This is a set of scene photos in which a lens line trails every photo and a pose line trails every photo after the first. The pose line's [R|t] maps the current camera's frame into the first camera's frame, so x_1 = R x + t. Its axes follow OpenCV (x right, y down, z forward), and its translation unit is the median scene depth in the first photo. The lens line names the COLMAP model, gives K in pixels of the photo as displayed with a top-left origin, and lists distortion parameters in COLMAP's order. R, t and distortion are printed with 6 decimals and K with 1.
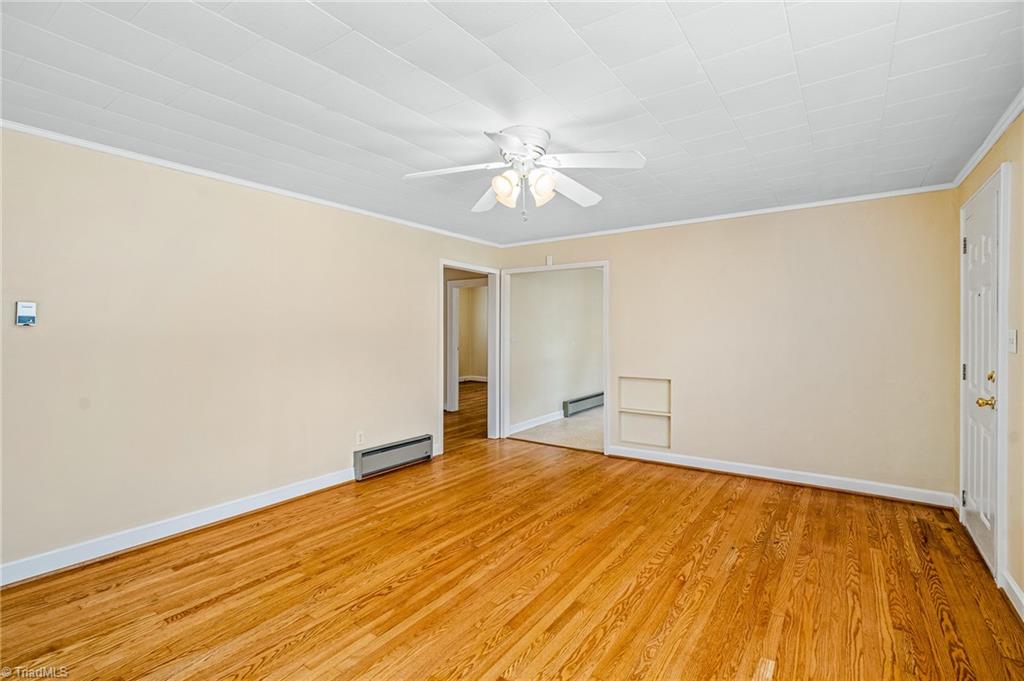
lens RADIAL K [[471.5, 0, 511.9], [0, 471.5, 334.6], [0, 0, 1]] dist [-0.004424, 0.003264]
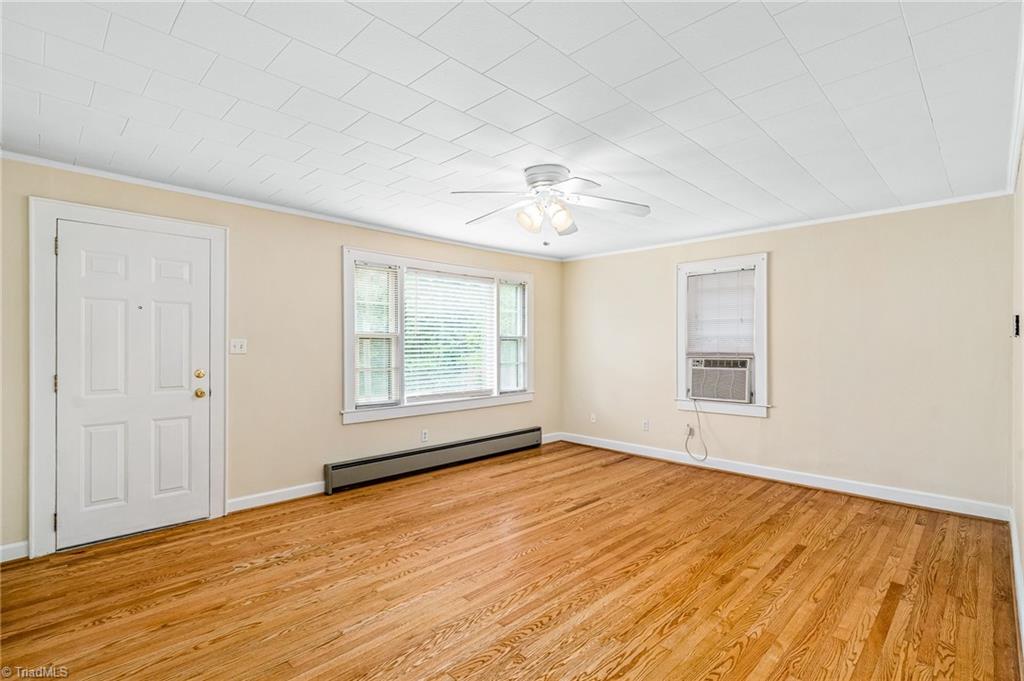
lens RADIAL K [[471.5, 0, 508.0], [0, 471.5, 342.6], [0, 0, 1]] dist [-0.004424, 0.003264]
pose [[-0.983705, -0.003135, 0.179764, -0.080804], [-0.001596, 0.999961, 0.008708, -0.013000], [-0.179784, 0.008280, -0.983671, 1.890315]]
